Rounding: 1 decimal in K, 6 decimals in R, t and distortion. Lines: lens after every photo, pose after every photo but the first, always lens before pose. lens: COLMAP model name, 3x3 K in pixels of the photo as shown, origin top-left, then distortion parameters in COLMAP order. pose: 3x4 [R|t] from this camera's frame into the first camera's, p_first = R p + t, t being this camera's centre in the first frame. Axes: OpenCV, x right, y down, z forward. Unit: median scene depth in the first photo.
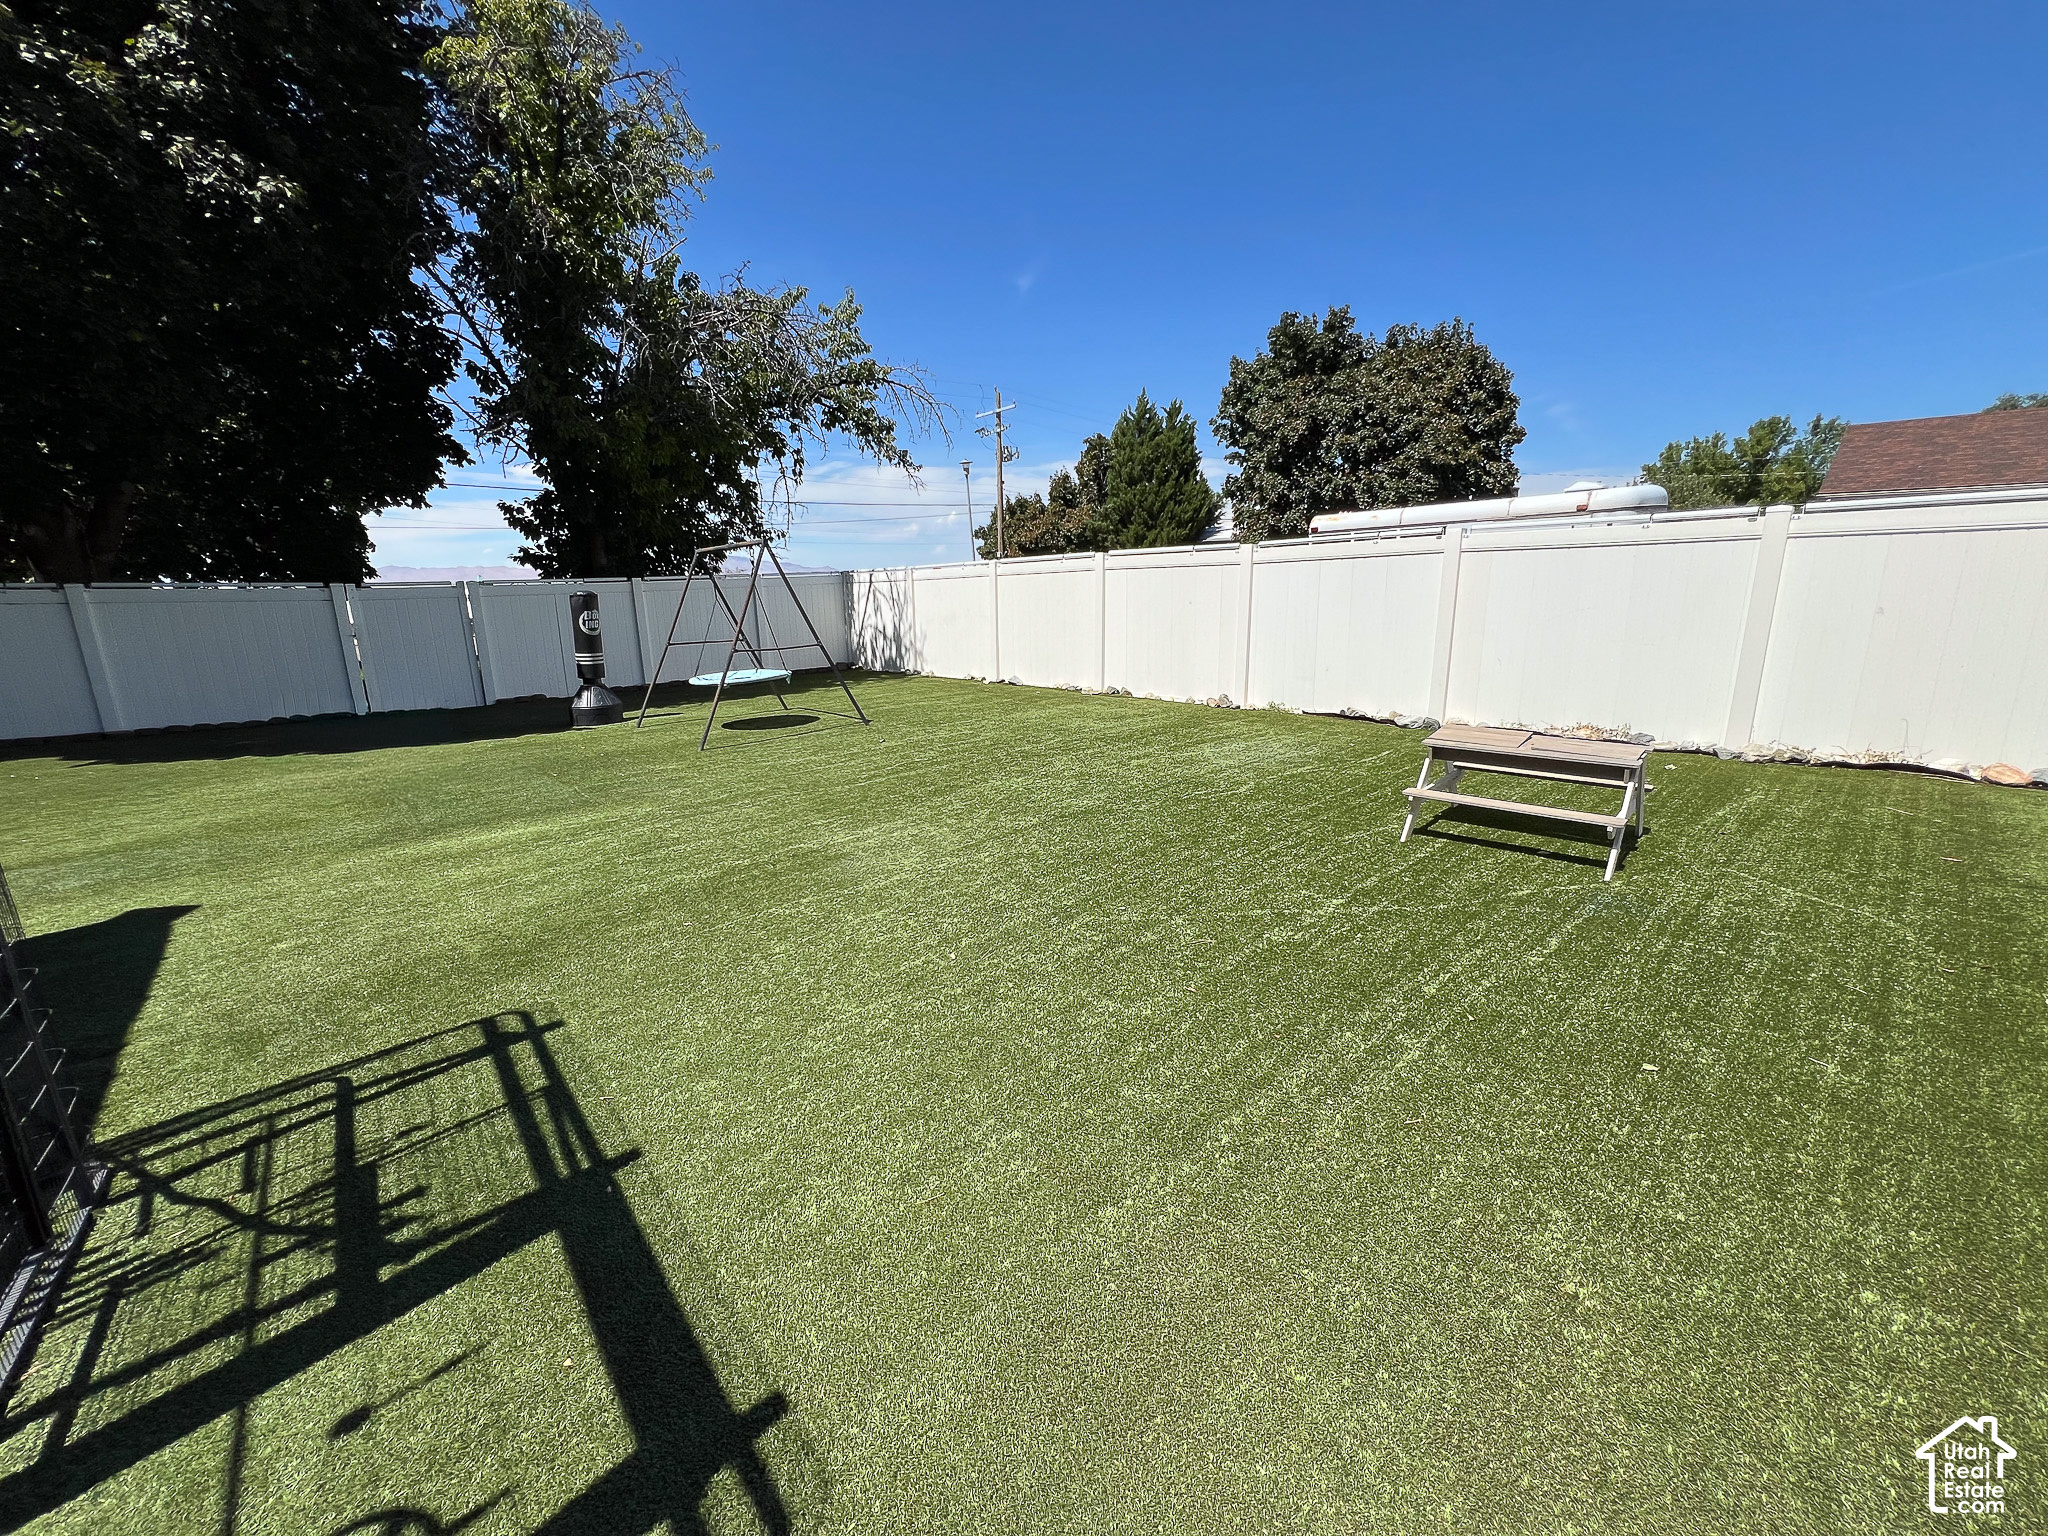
lens RADIAL K [[820.9, 0, 1019.7], [0, 820.9, 763.5], [0, 0, 1]] dist [-0.002159, 0.000908]
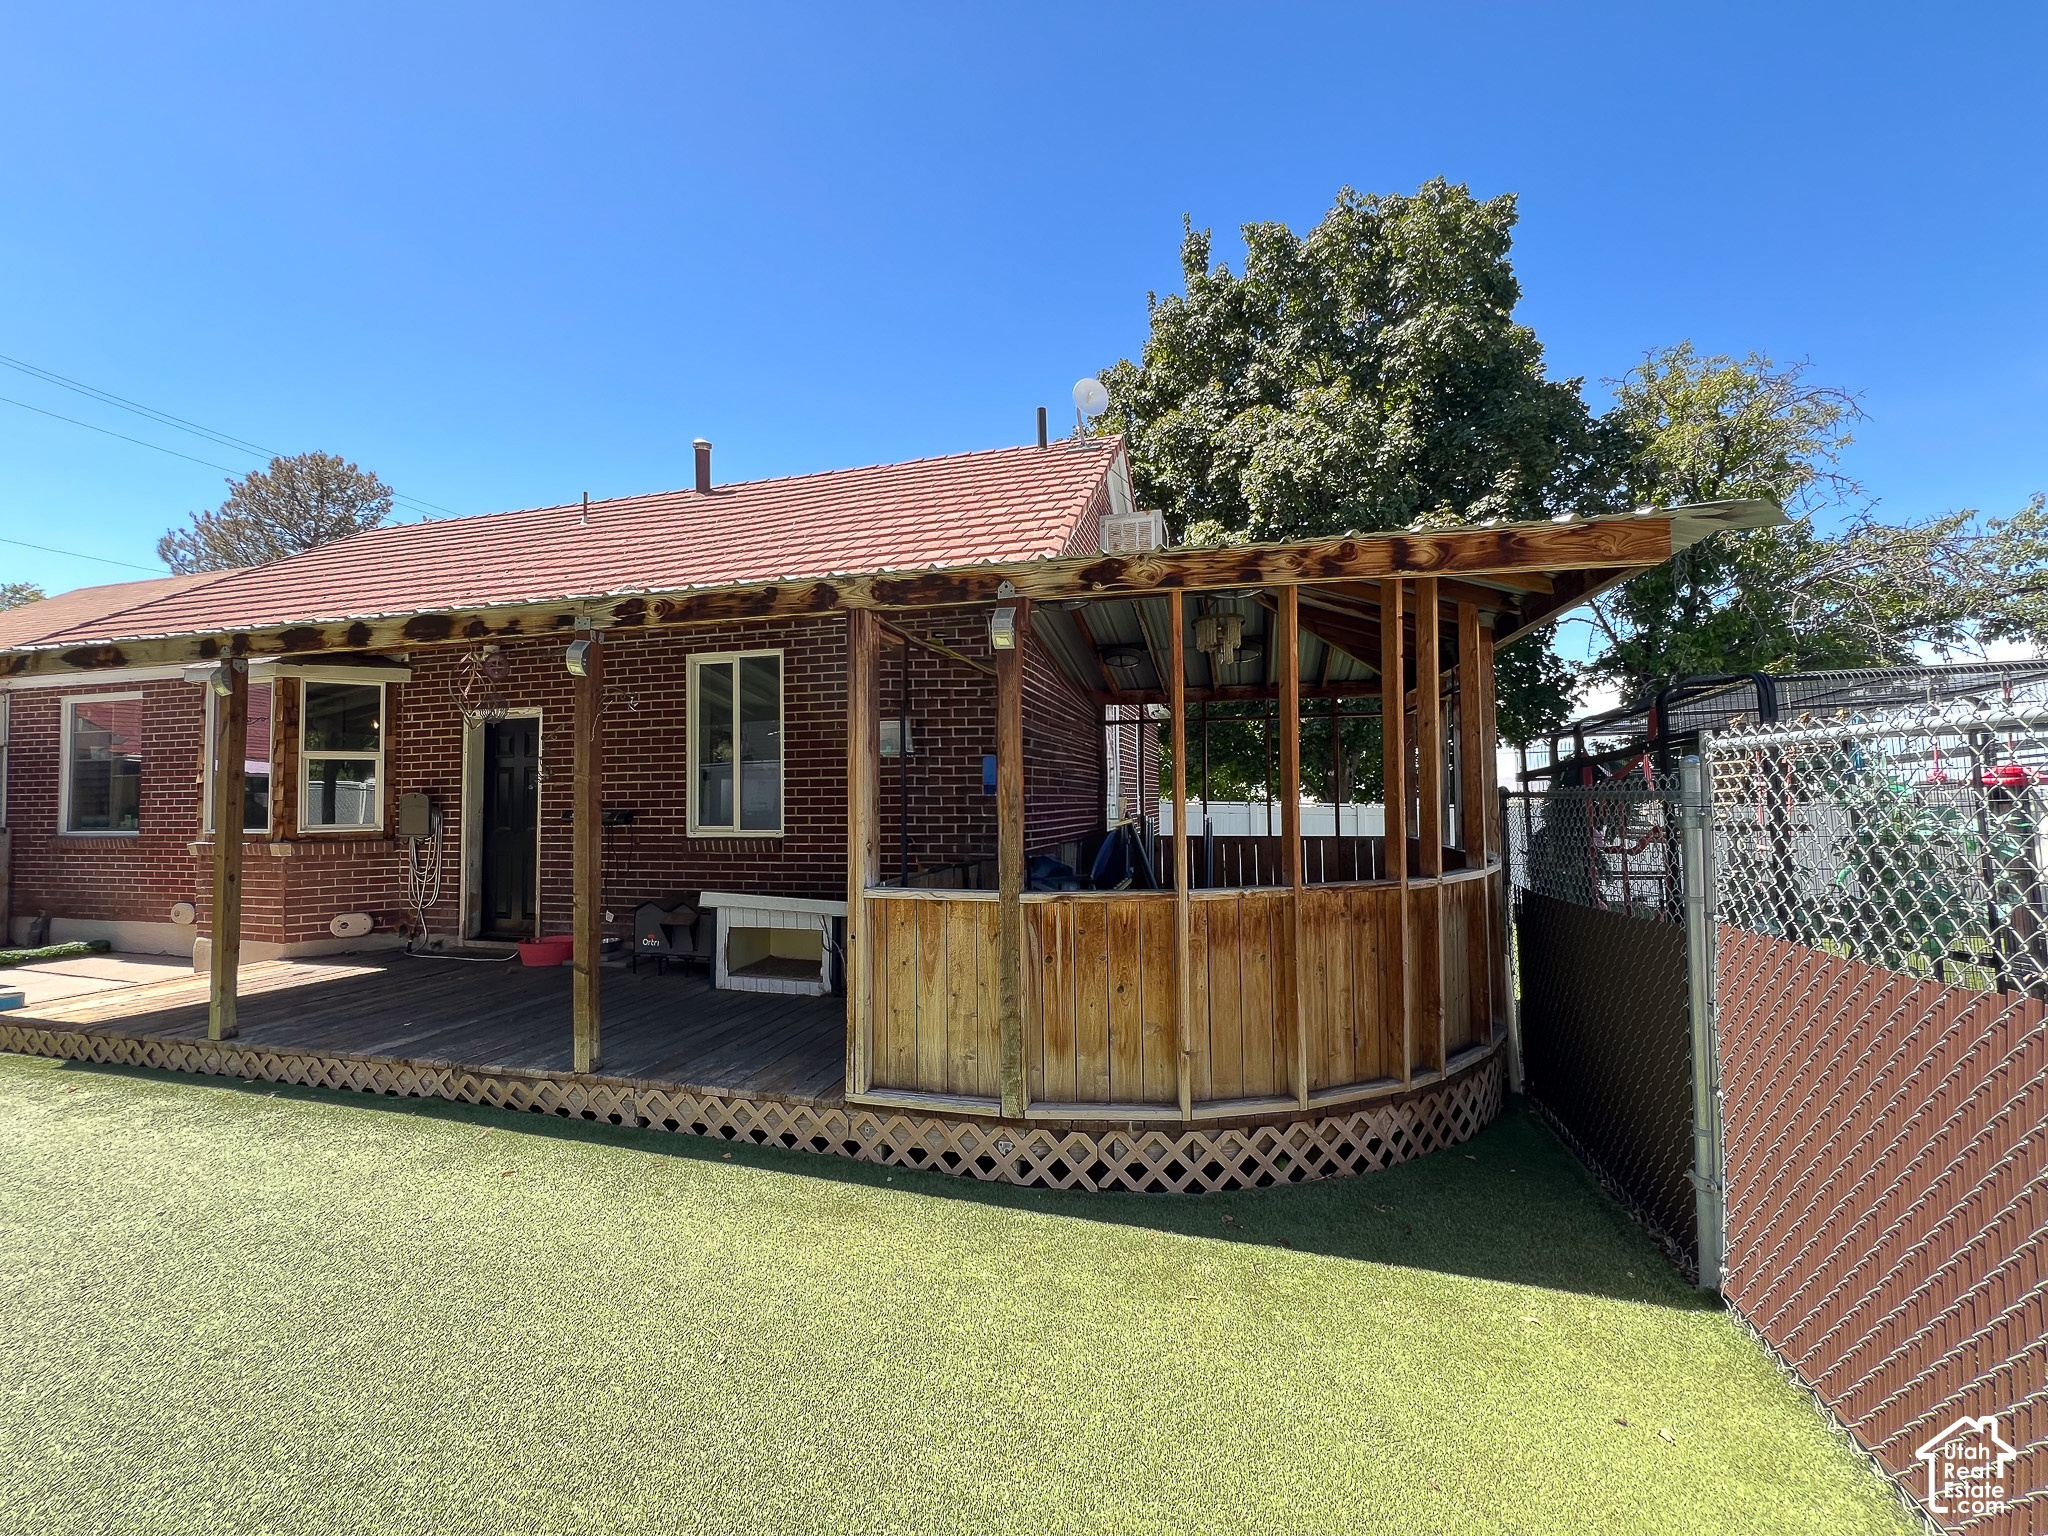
lens RADIAL K [[820.9, 0, 1019.7], [0, 820.9, 763.5], [0, 0, 1]] dist [-0.002159, 0.000908]
pose [[0.561592, -0.020864, -0.827151, -0.057724], [-0.184081, 0.971477, -0.149486, 0.030003], [0.806677, 0.236213, 0.541733, -0.191897]]
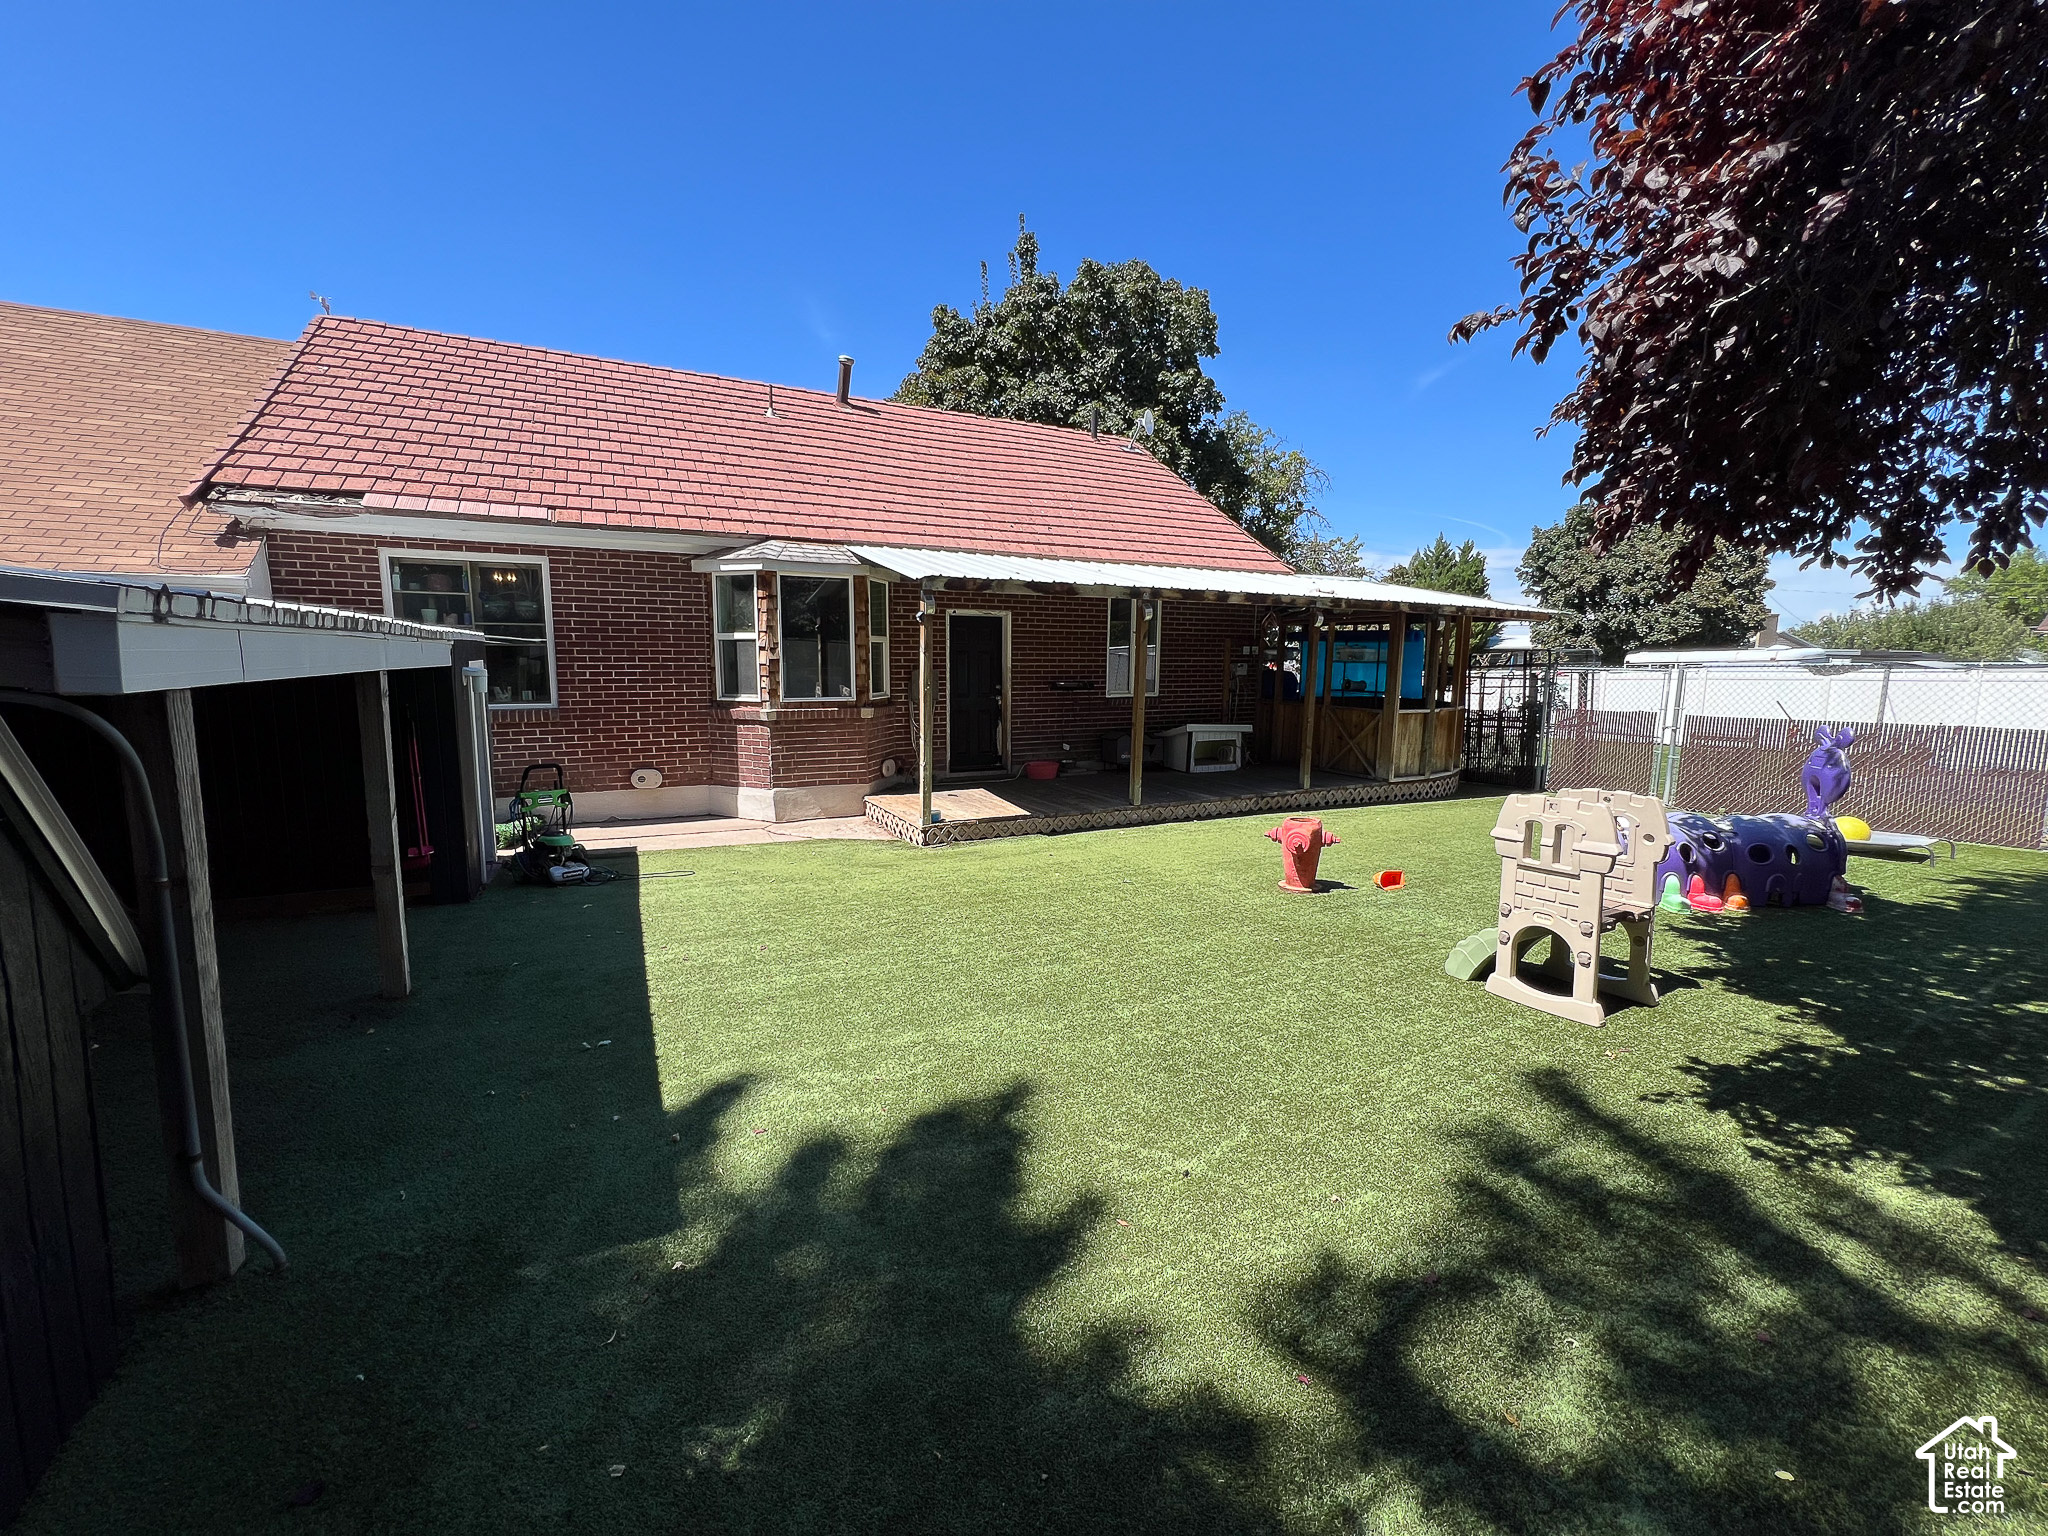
lens RADIAL K [[818.7, 0, 1020.7], [0, 818.7, 762.0], [0, 0, 1]] dist [-0.001485, 0.000035]
pose [[0.972444, 0.053881, -0.226825, -0.304799], [-0.075917, 0.993083, -0.089568, 0.120909], [0.220430, 0.104320, 0.969808, -0.611440]]
